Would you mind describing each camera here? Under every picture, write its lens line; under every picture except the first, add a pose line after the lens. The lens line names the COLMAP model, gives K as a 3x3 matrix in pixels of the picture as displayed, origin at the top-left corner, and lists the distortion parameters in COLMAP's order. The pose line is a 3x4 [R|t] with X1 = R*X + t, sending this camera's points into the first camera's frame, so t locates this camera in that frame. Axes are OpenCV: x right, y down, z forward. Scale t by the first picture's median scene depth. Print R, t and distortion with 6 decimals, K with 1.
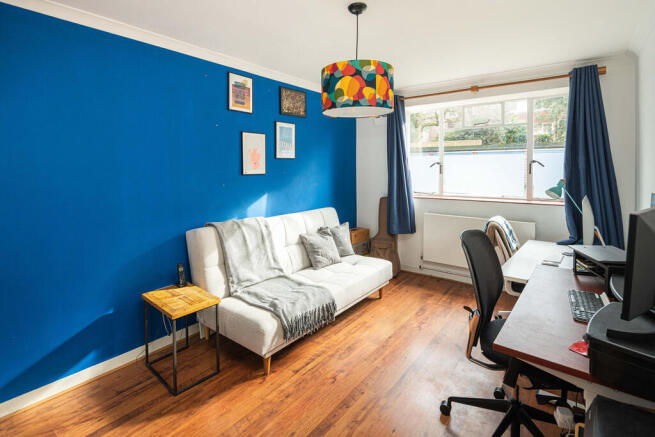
lens RADIAL K [[326.9, 0, 324.6], [0, 326.9, 199.5], [0, 0, 1]] dist [0.000214, -0.000786]
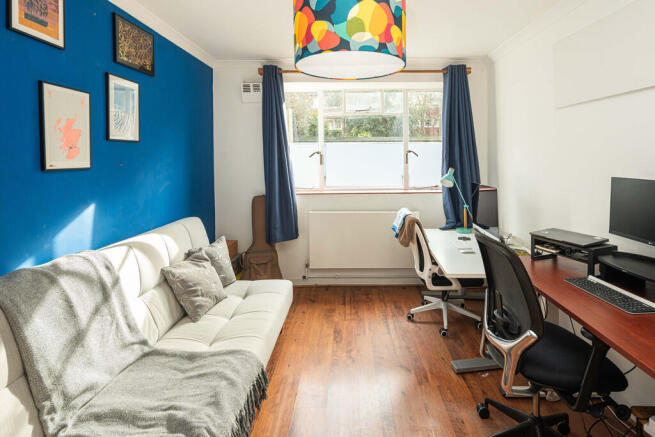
lens RADIAL K [[340.7, 0, 327.4], [0, 340.7, 180.5], [0, 0, 1]] dist [0.000457, -0.001465]
pose [[0.784621, -0.038997, 0.618748, -0.222446], [0.063160, 0.997855, -0.017202, -0.024012], [-0.616750, 0.052577, 0.785401, 0.328236]]
